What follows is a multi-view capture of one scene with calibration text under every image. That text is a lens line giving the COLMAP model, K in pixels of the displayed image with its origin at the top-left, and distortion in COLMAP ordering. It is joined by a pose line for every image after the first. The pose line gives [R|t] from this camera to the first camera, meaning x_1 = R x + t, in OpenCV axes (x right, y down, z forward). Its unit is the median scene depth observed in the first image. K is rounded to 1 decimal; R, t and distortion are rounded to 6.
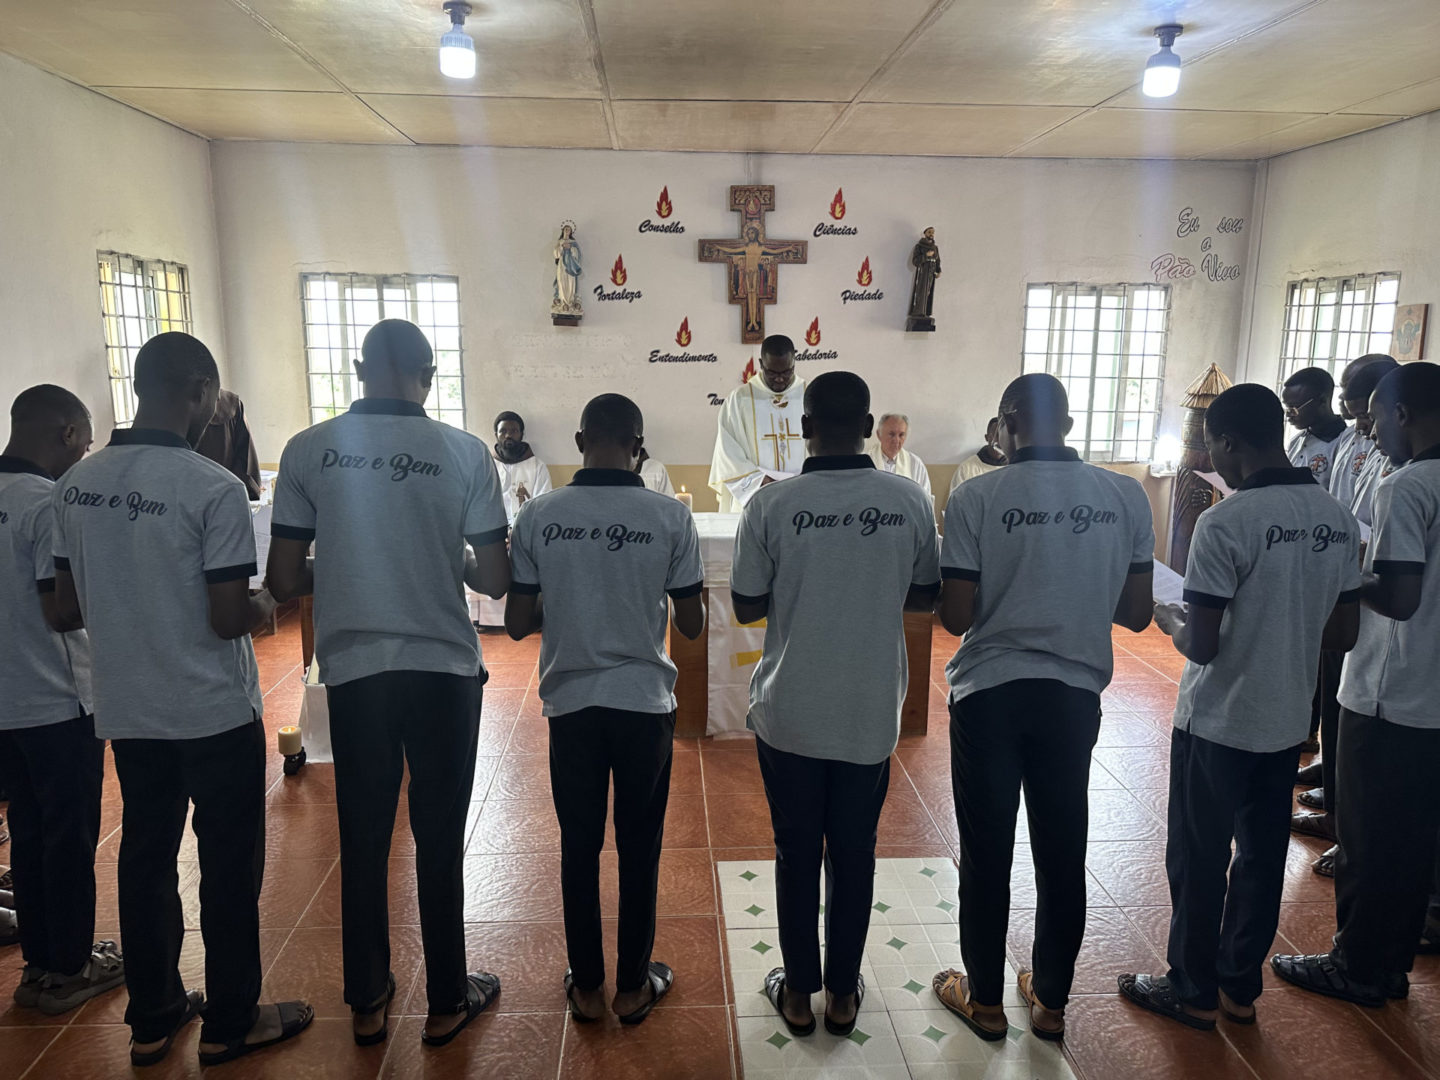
lens RADIAL K [[1002.1, 0, 721.3], [0, 1002.1, 539.1], [0, 0, 1]] dist [0.164746, -0.259797]
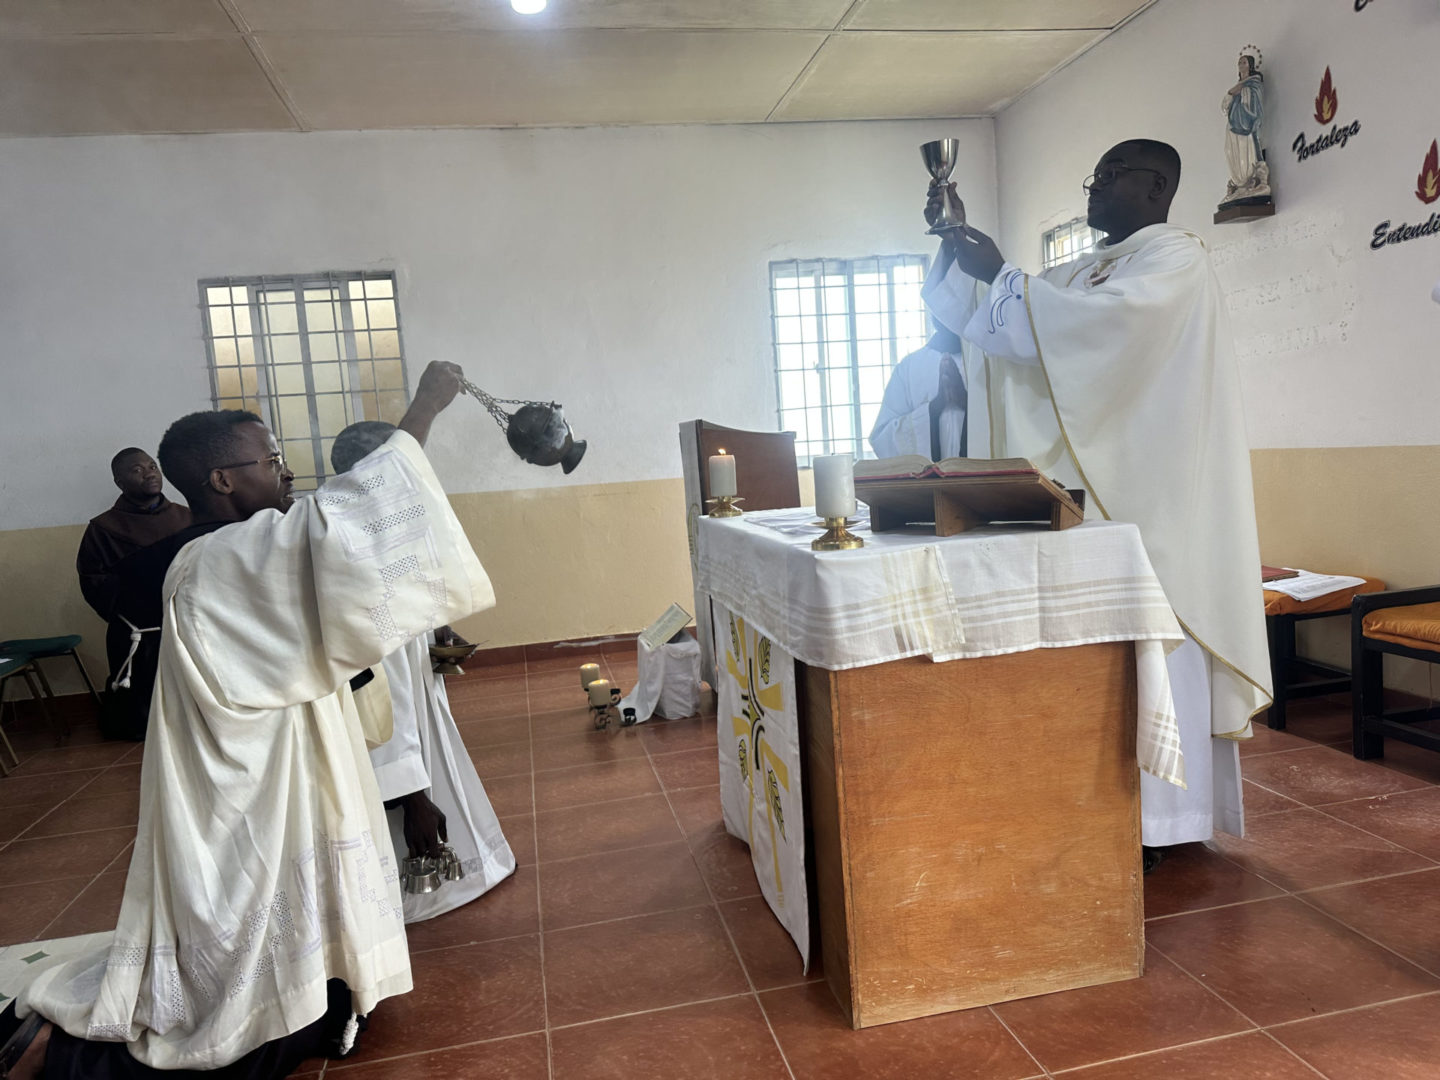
lens RADIAL K [[1014.2, 0, 719.4], [0, 1014.2, 542.9], [0, 0, 1]] dist [0.043467, -0.045590]
pose [[0.137594, 0.074070, -0.987715, 0.423141], [-0.113075, 0.991855, 0.058628, -0.017495], [0.984013, 0.103619, 0.144849, 0.612371]]
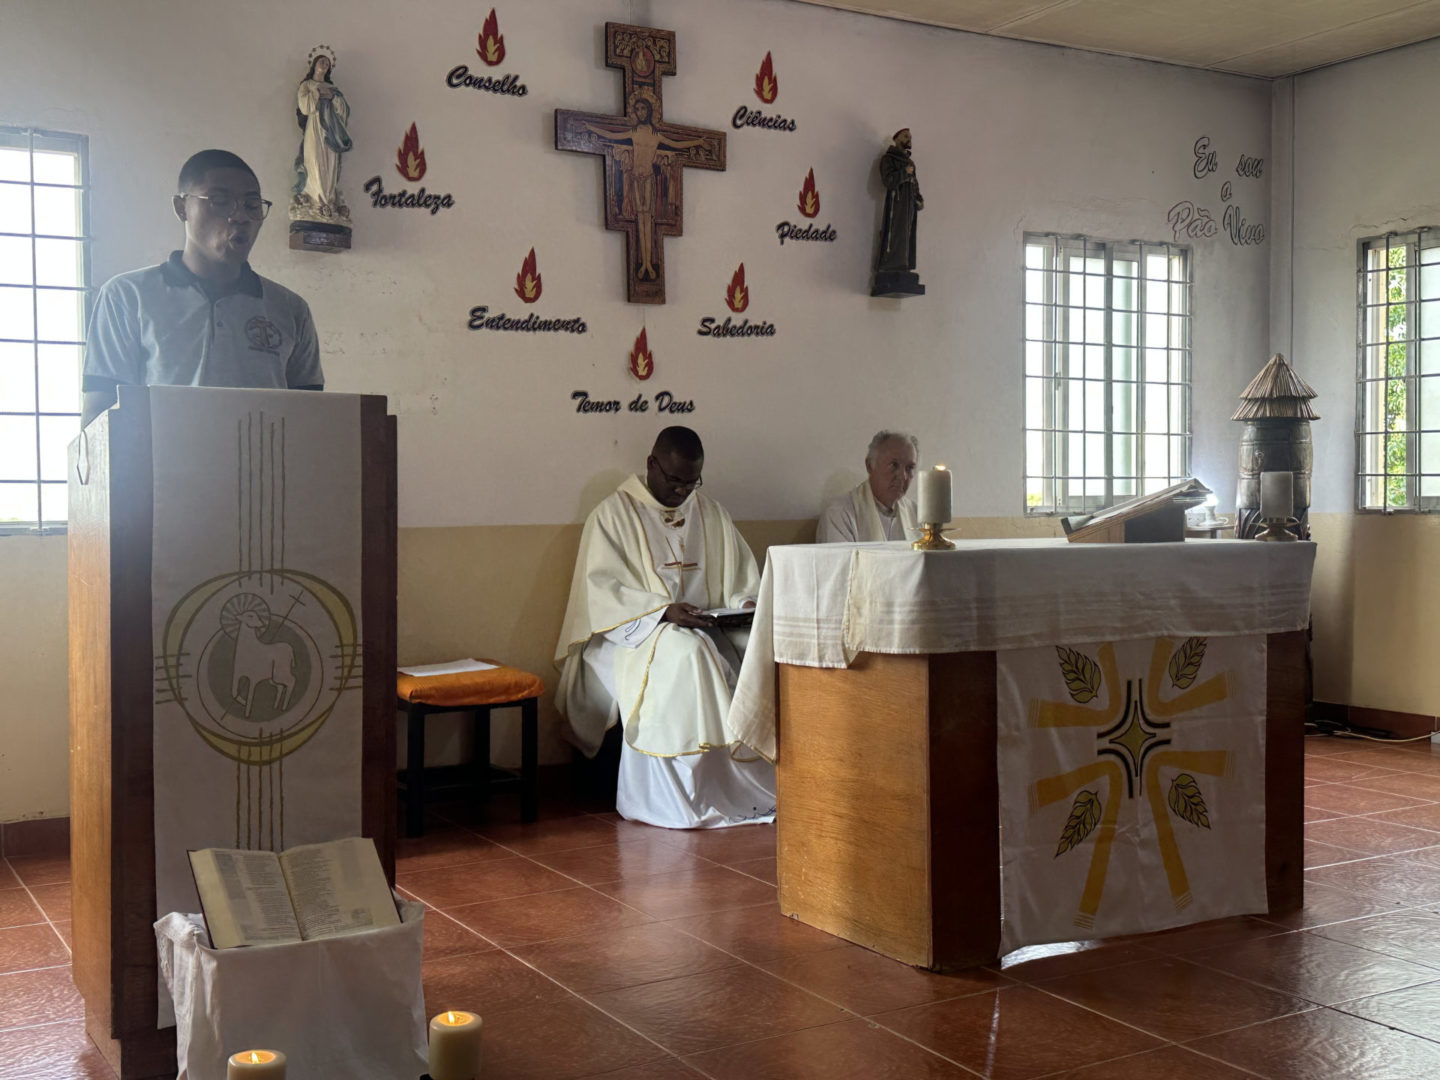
lens RADIAL K [[1638.5, 0, 725.4], [0, 1638.5, 530.9], [0, 0, 1]] dist [0.174321, -0.003491]
pose [[0.890191, -0.025465, 0.454875, -0.348327], [0.101017, 0.984617, -0.142569, 0.063402], [-0.444247, 0.172863, 0.879069, 0.210596]]
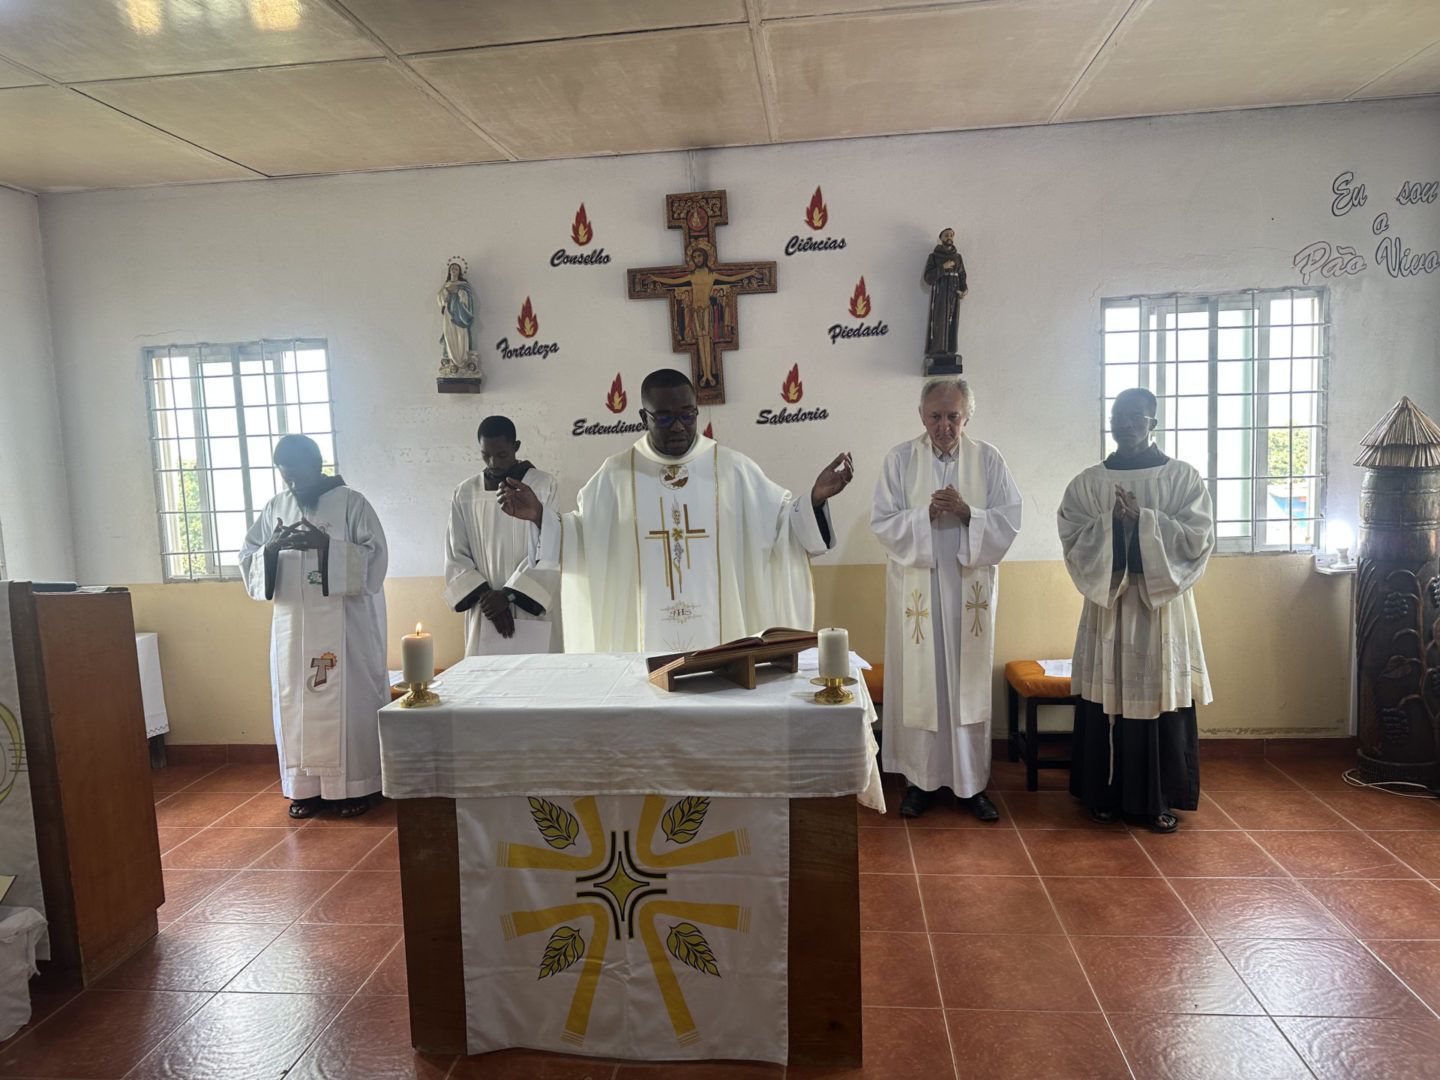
lens RADIAL K [[1001.8, 0, 722.7], [0, 1001.8, 547.6], [0, 0, 1]] dist [0.108622, -0.114016]
pose [[0.985099, -0.029074, -0.169514, 0.163202], [0.015108, 0.996426, -0.083104, -0.029957], [0.171324, 0.079305, 0.982018, 0.298666]]
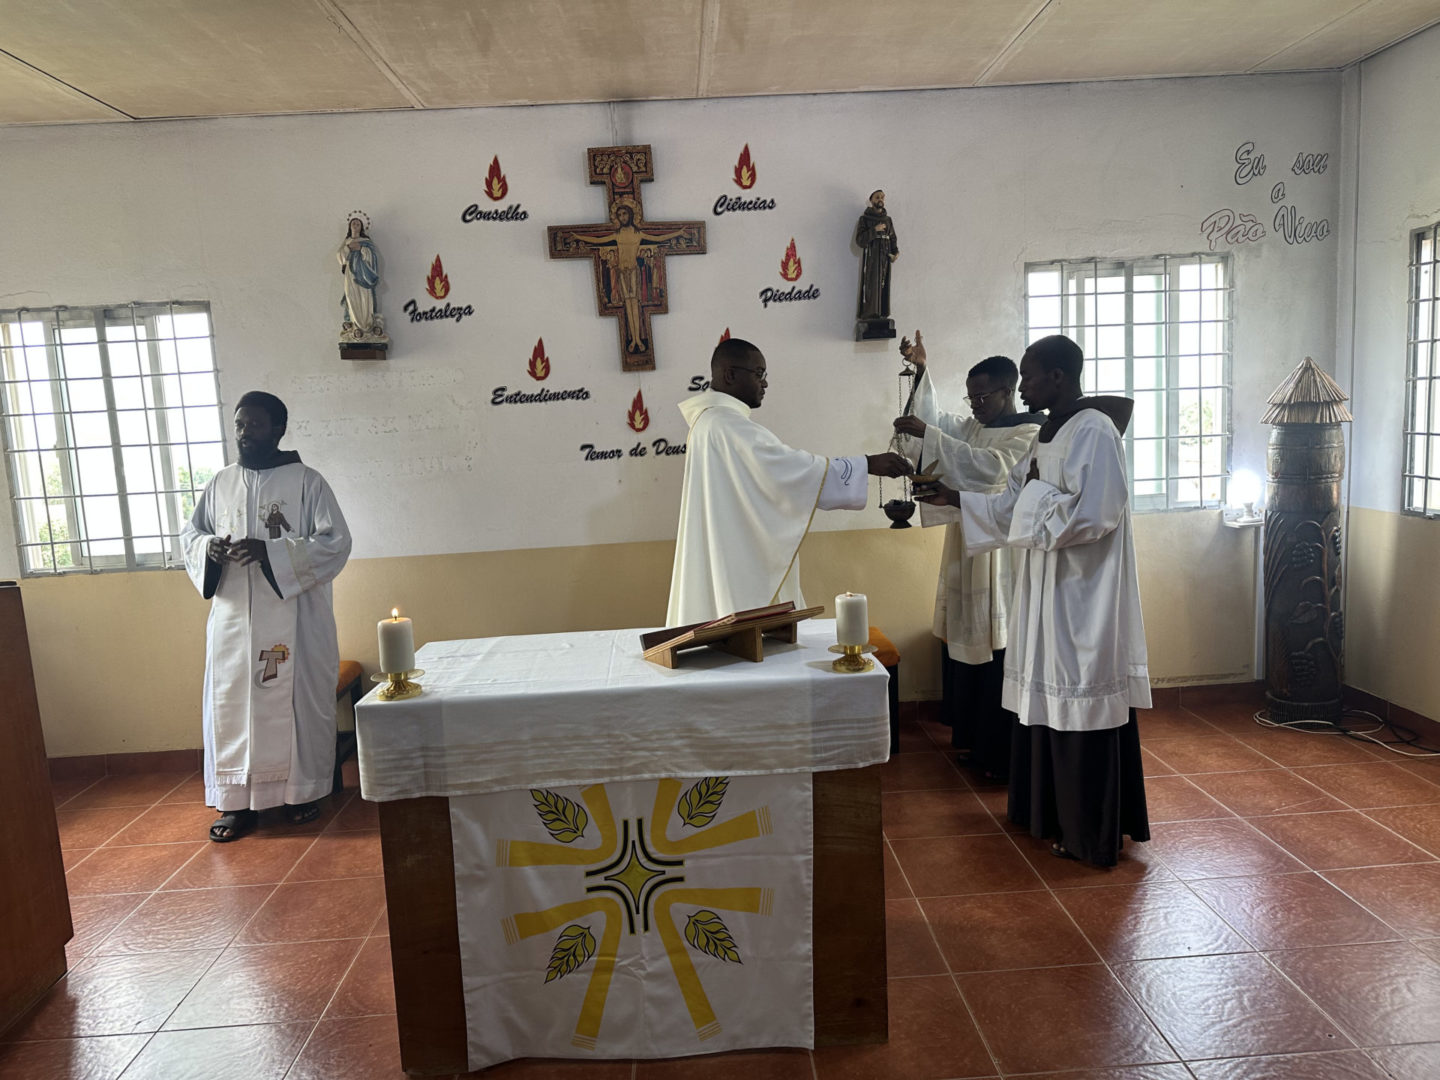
lens RADIAL K [[1005.7, 0, 724.9], [0, 1005.7, 540.3], [0, 0, 1]] dist [0.123345, -0.151421]
pose [[0.997989, -0.057817, -0.025982, 0.103753], [0.056126, 0.996518, -0.061657, -0.029921], [0.029456, 0.060074, 0.997759, 0.312032]]
